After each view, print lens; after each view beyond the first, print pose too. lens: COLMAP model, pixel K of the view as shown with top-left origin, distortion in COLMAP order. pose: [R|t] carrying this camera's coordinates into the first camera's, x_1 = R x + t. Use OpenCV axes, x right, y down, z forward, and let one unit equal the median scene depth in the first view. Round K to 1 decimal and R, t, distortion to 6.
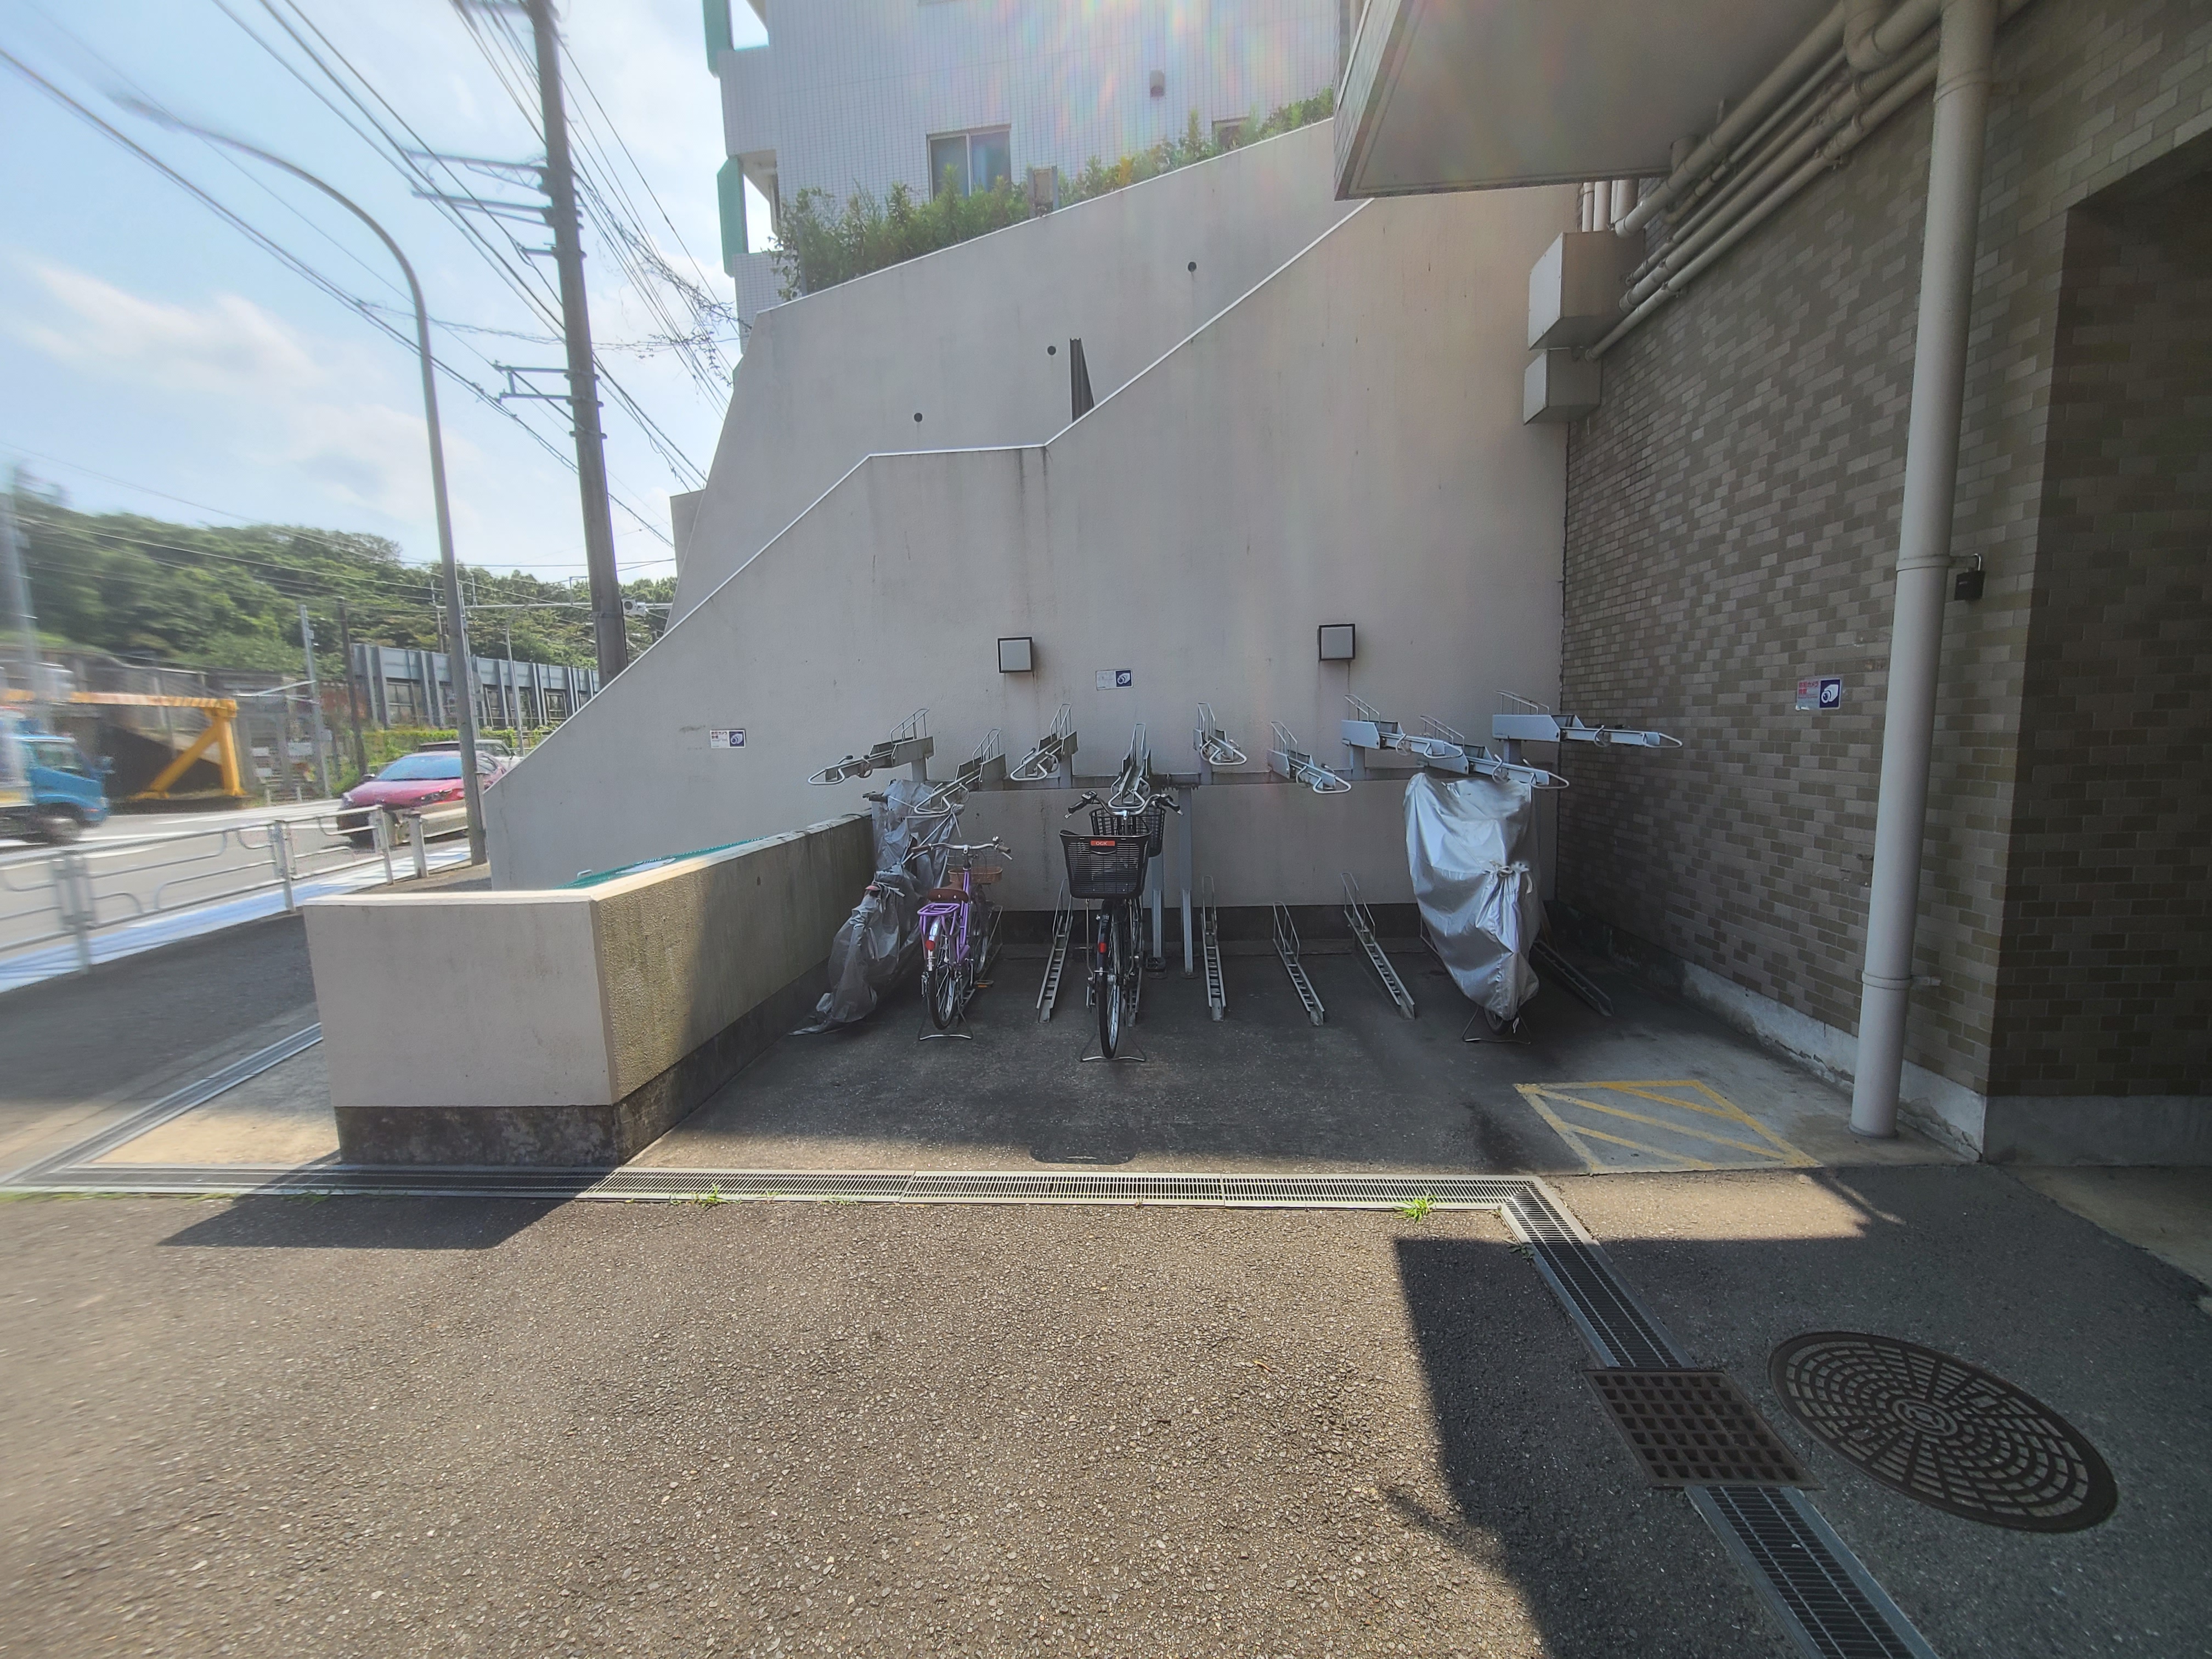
lens RADIAL K [[901.5, 0, 1106.7], [0, 901.5, 833.1], [0, 0, 1]] dist [0.000884, 0.000031]
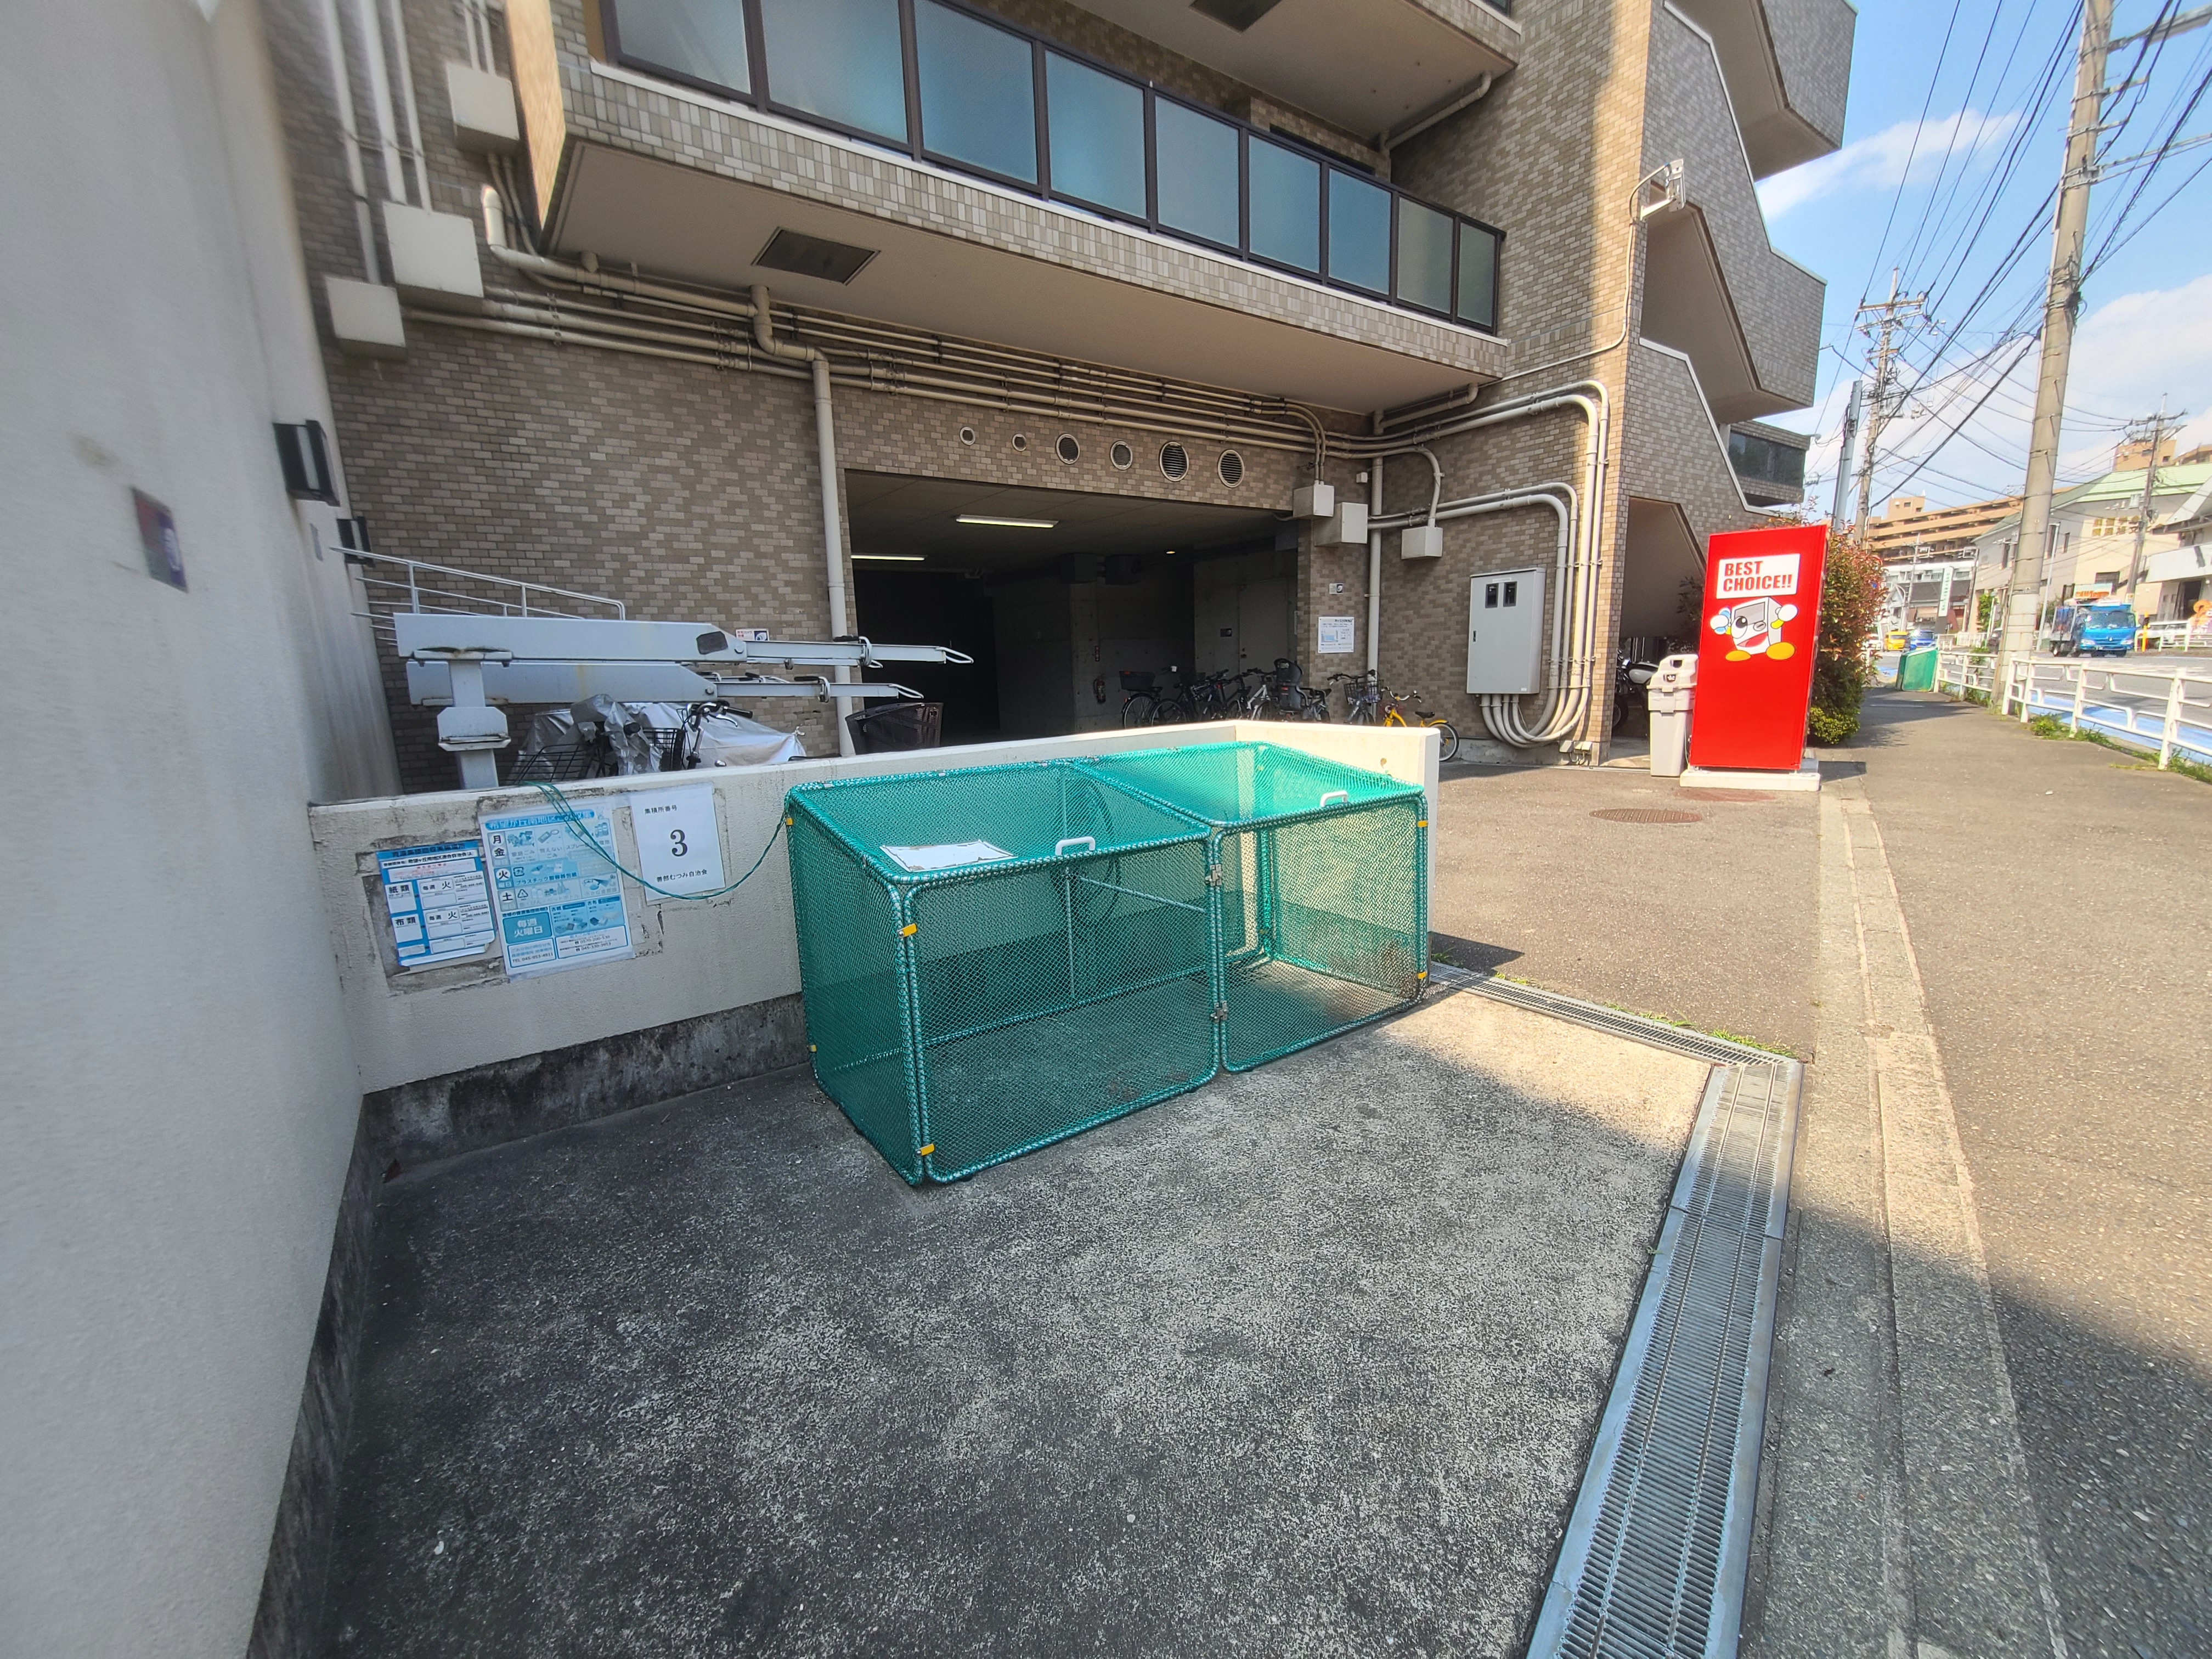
lens RADIAL K [[901.5, 0, 1097.4], [0, 901.5, 834.4], [0, 0, 1]] dist [0.000884, 0.000031]
pose [[-0.623993, -0.097354, 0.775342, -1.194147], [0.147225, 0.959793, 0.239001, -0.093234], [-0.767436, 0.263285, -0.584571, 1.586797]]
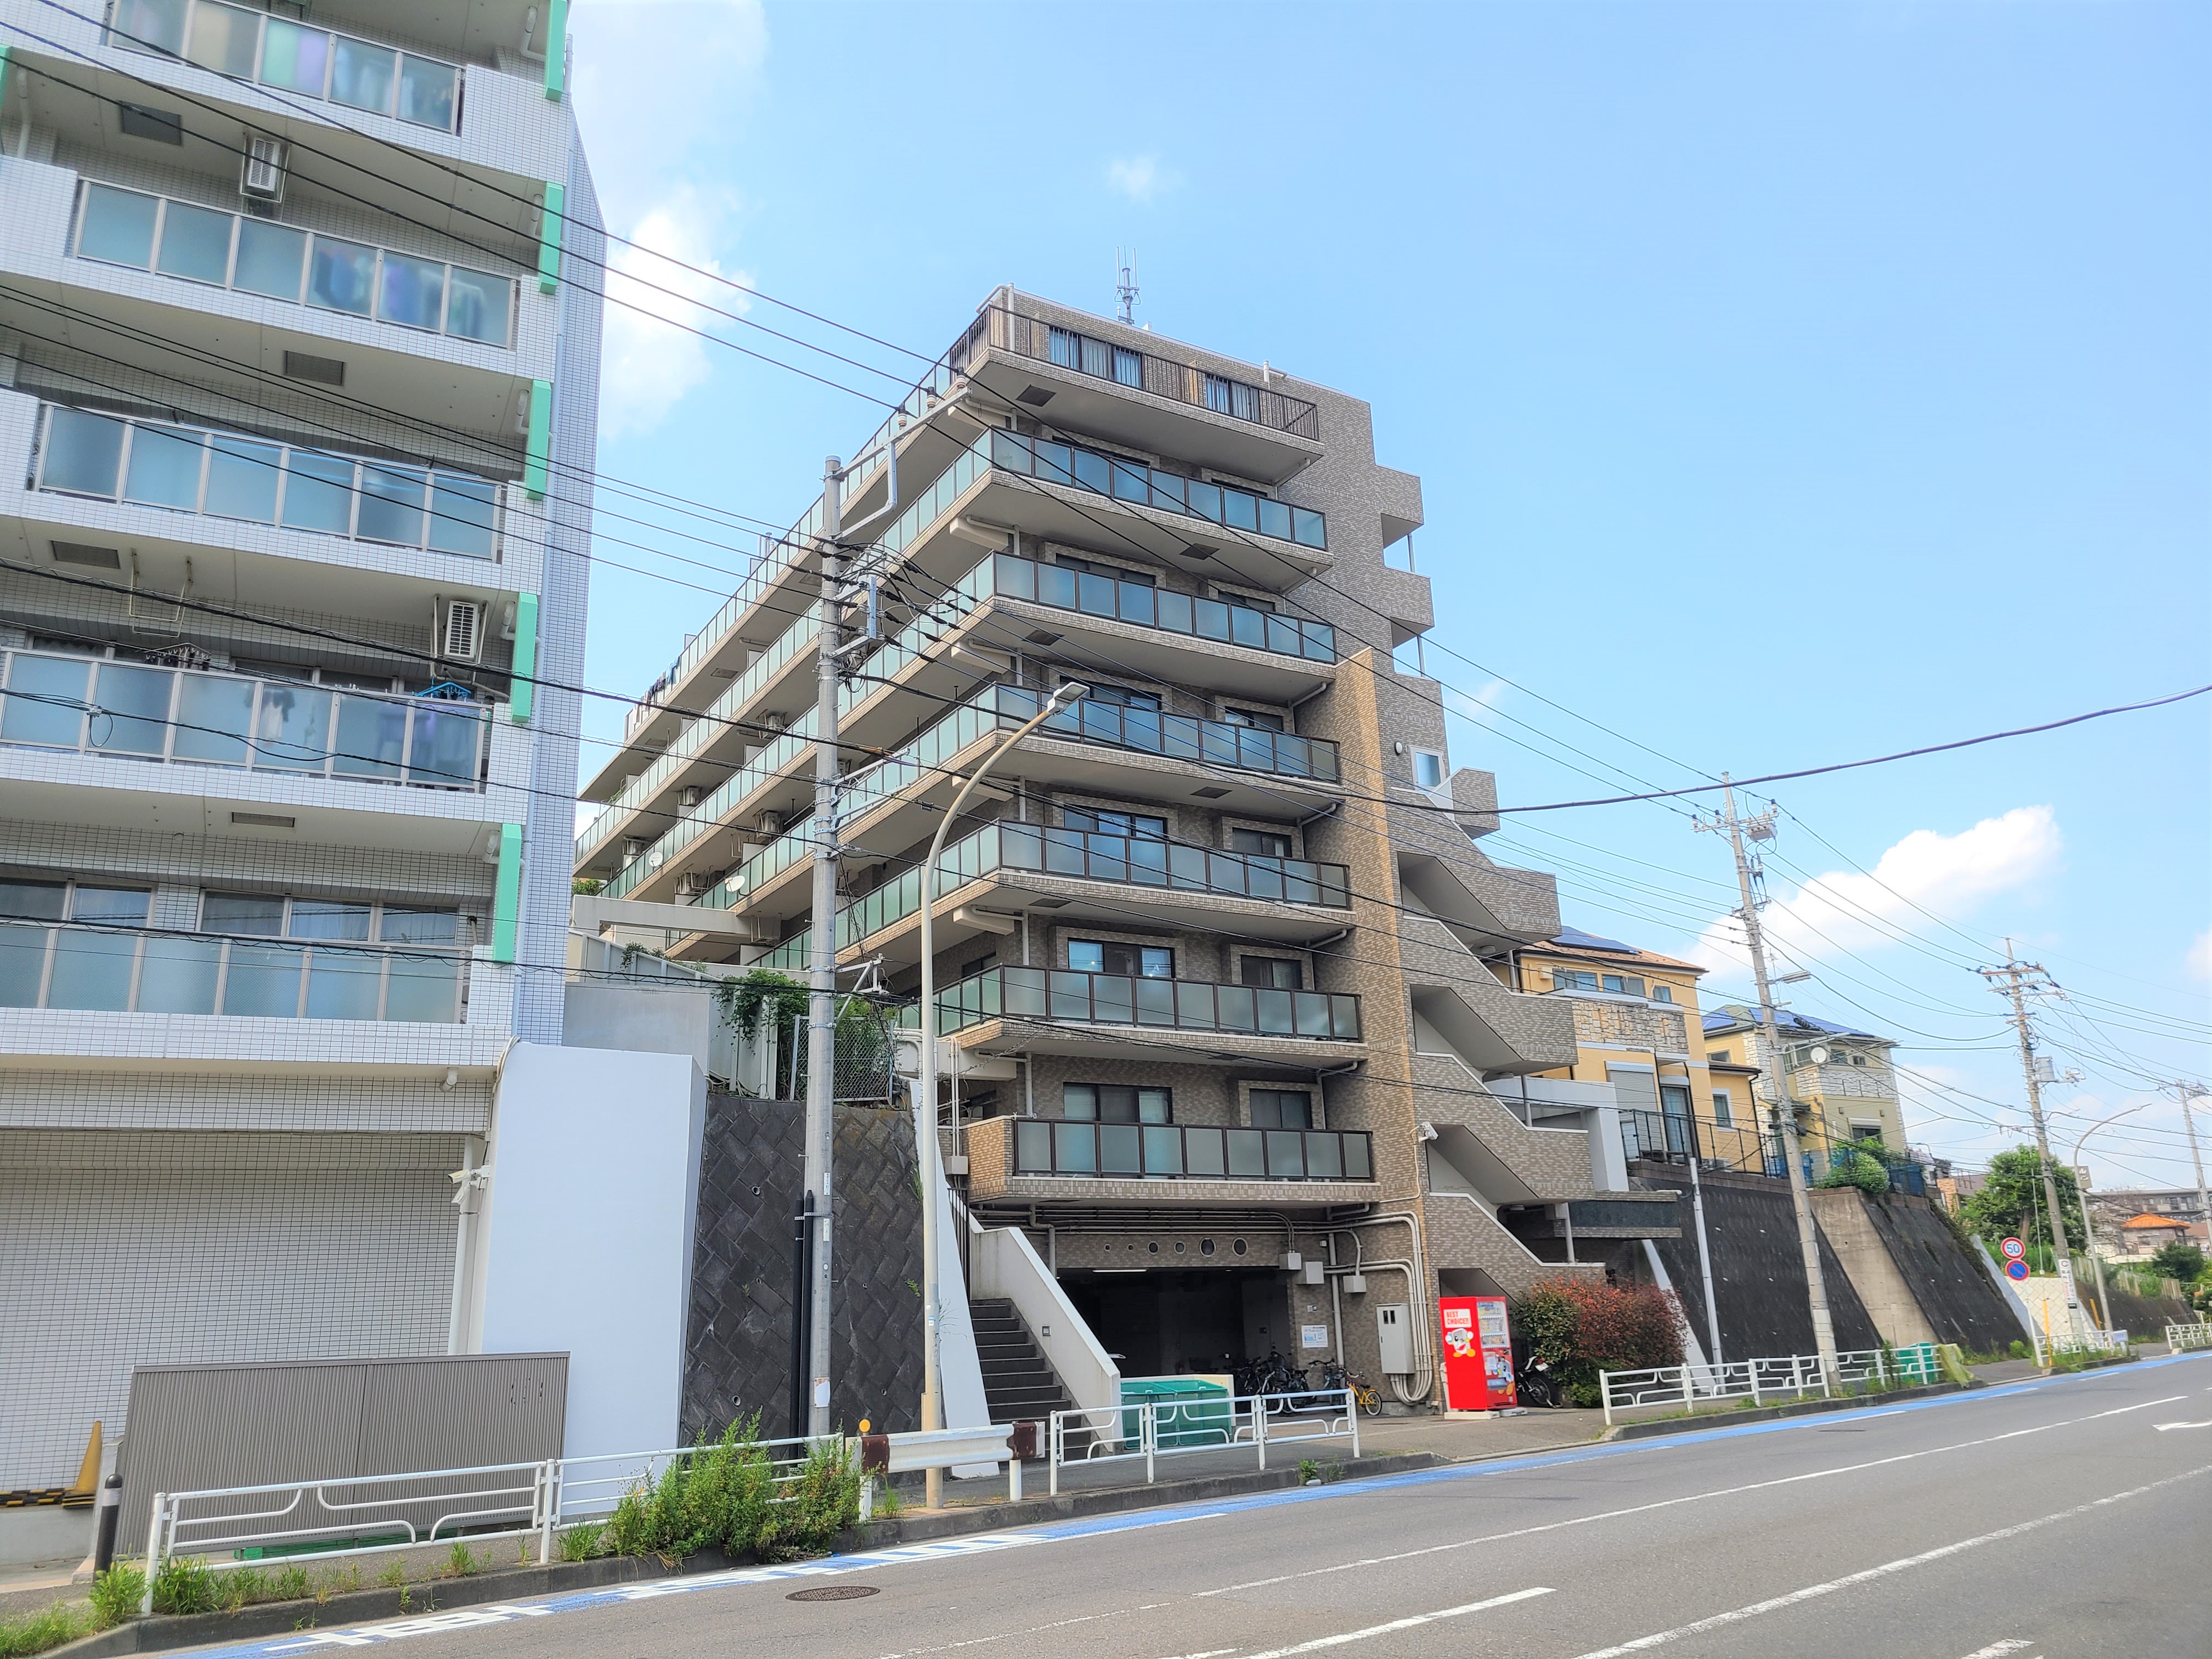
lens RADIAL K [[1664.6, 0, 1096.9], [0, 1664.6, 820.4], [0, 0, 1]] dist [0.034065, -0.004285]
pose [[-0.565203, 0.284703, 0.774267, -6.492298], [0.146011, 0.958267, -0.245775, -0.528848], [-0.811927, -0.025861, -0.583186, 5.425028]]
